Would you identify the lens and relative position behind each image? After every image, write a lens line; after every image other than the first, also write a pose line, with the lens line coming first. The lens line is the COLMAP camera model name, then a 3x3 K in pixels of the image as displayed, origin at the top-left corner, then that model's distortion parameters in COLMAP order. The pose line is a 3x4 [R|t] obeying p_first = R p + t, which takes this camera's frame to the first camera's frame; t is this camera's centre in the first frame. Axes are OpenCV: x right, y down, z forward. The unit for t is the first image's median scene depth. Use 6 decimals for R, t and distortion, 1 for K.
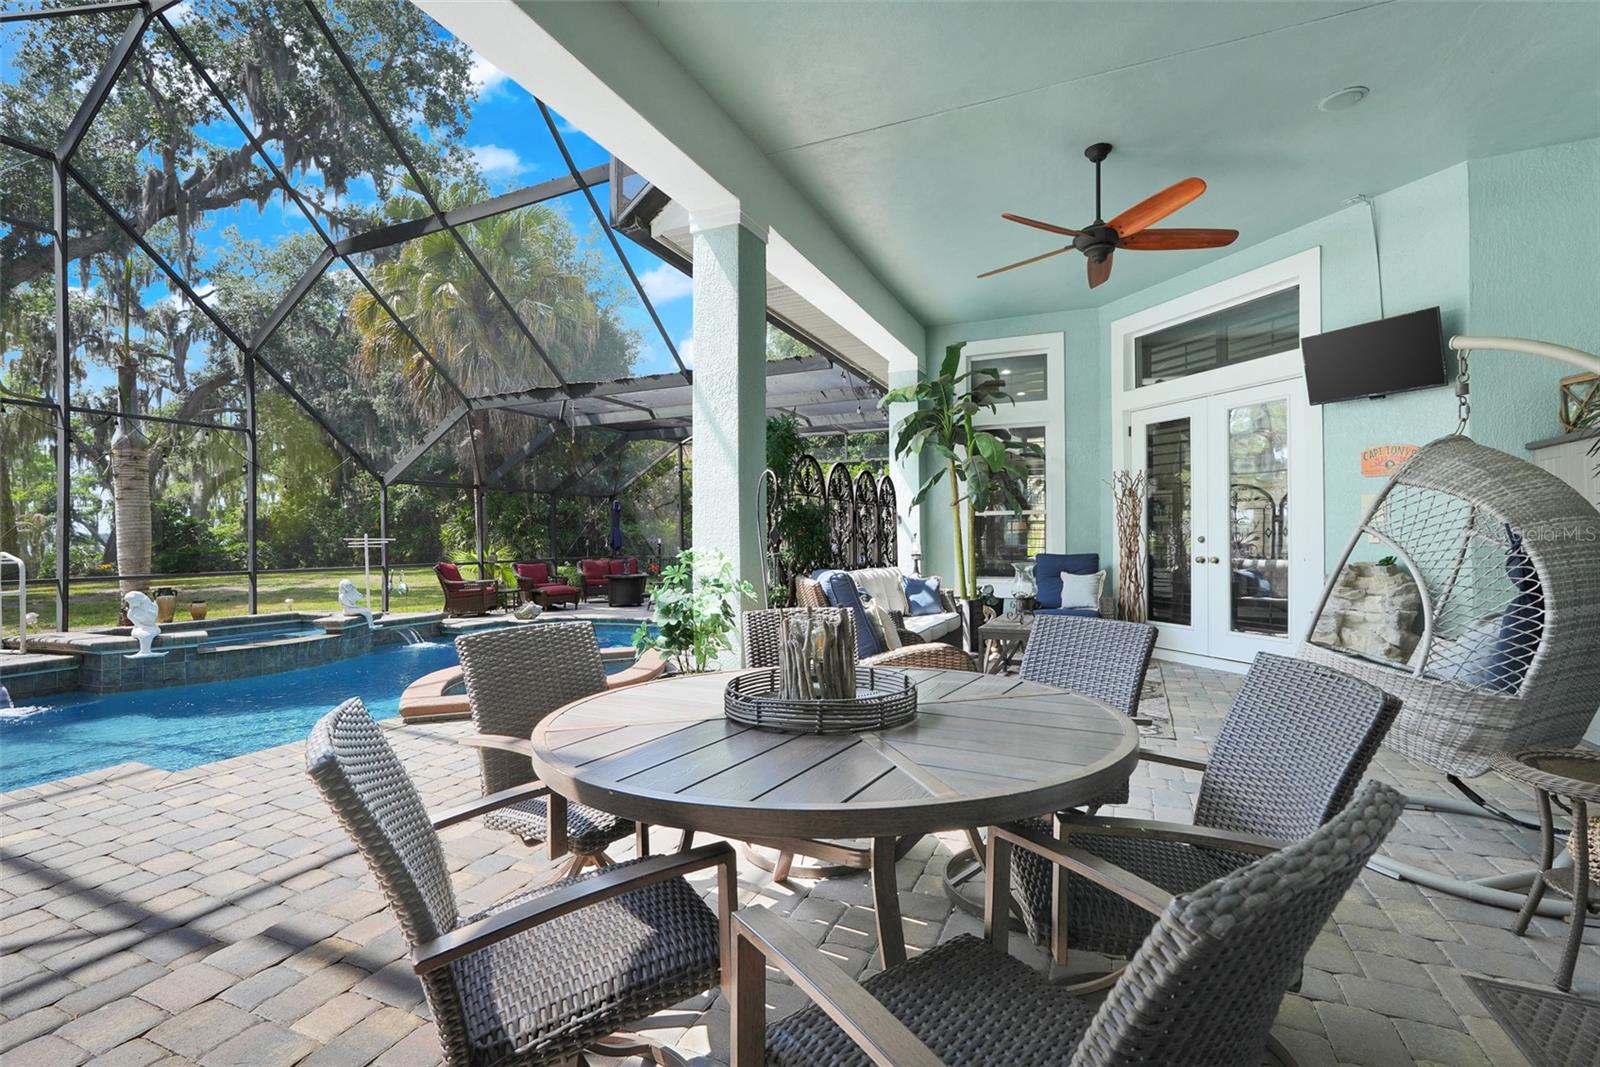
lens RADIAL K [[717.8, 0, 800.0], [0, 717.8, 533.5], [0, 0, 1]] dist [-0.001575, 0.000215]
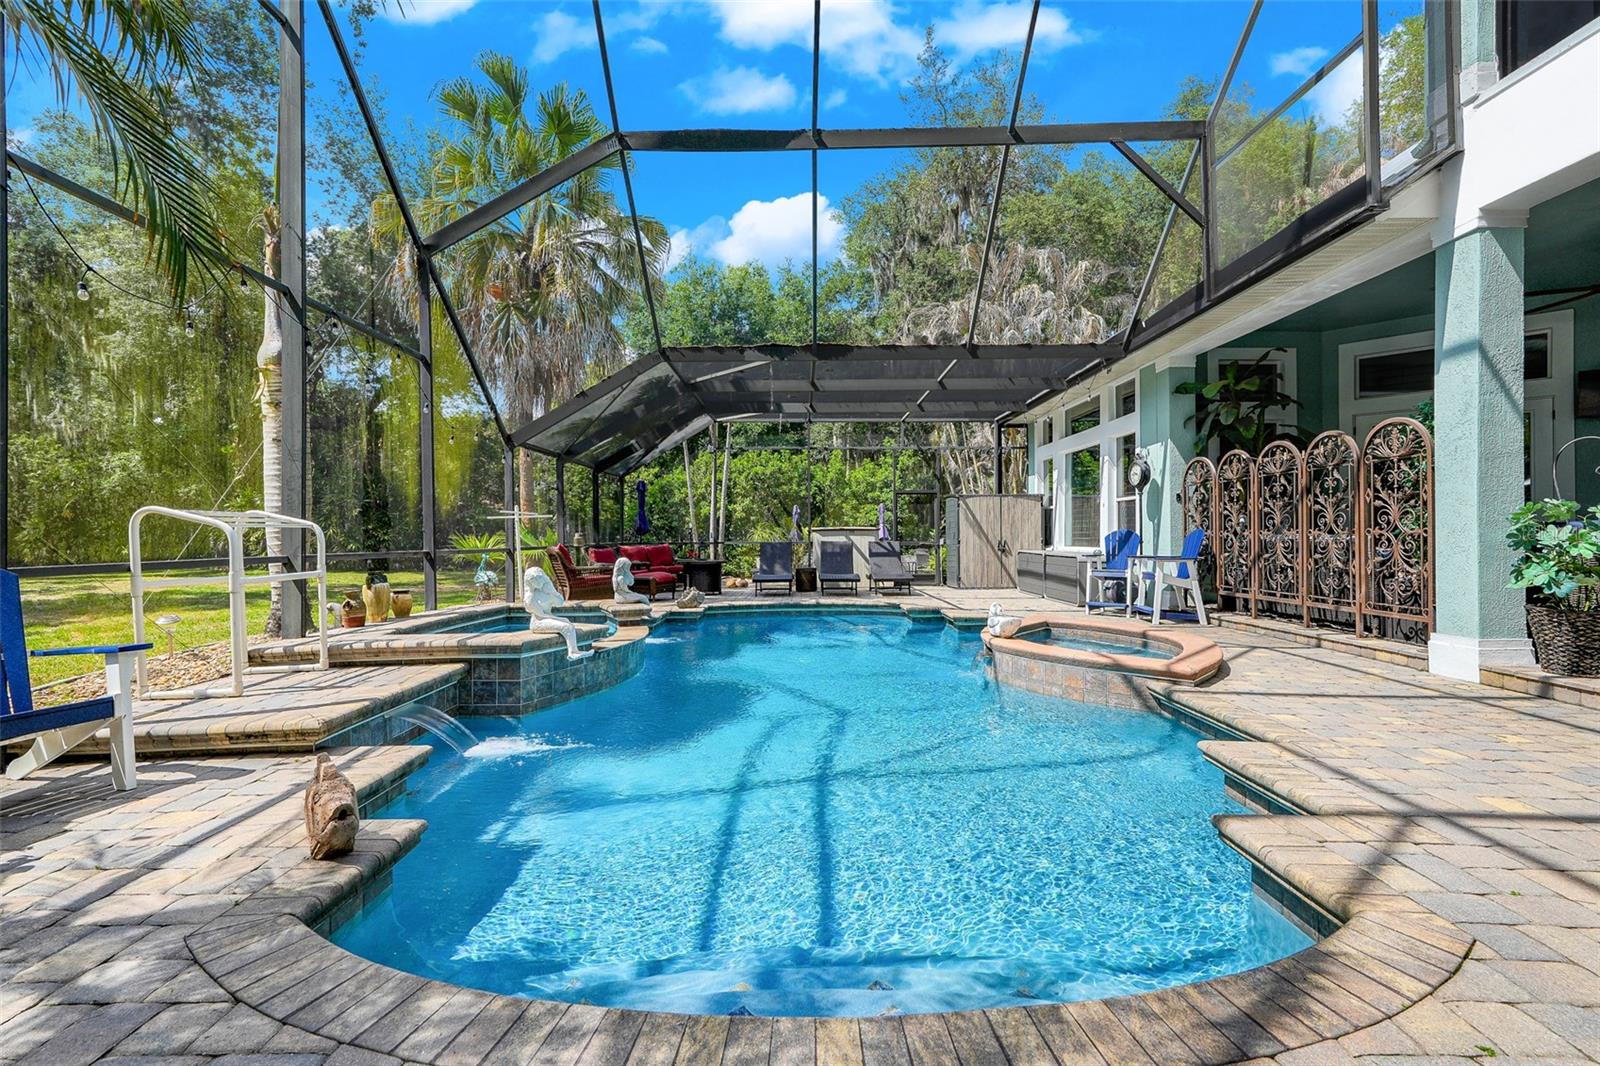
lens RADIAL K [[707.1, 0, 800.0], [0, 707.1, 533.0], [0, 0, 1]] dist [-0.002758, 0.000034]
pose [[0.915747, 0.001126, 0.401753, -0.739107], [0.000066, 0.999996, -0.002953, 0.038298], [-0.401755, 0.002730, 0.915743, 0.203366]]
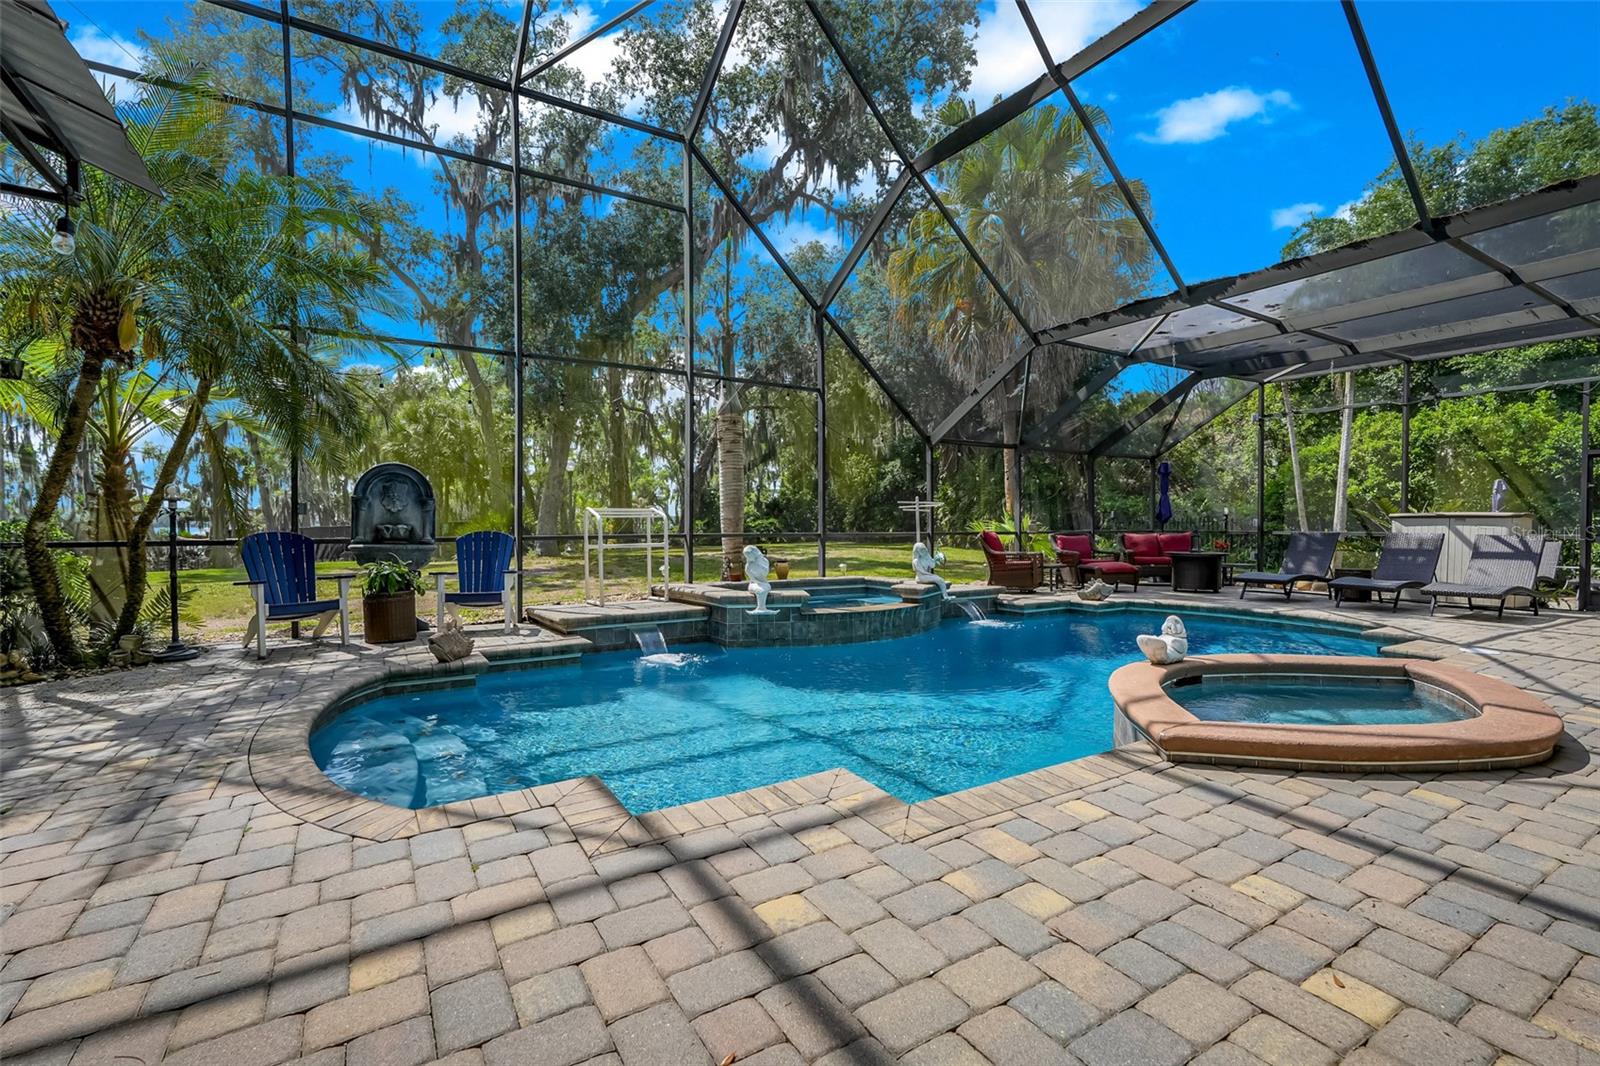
lens RADIAL K [[707.1, 0, 800.0], [0, 707.1, 533.0], [0, 0, 1]] dist [-0.002758, 0.000034]
pose [[0.834438, 0.015820, -0.550875, -0.267033], [-0.004779, 0.999758, 0.021472, 0.033180], [0.551081, -0.015284, 0.834312, 0.183040]]
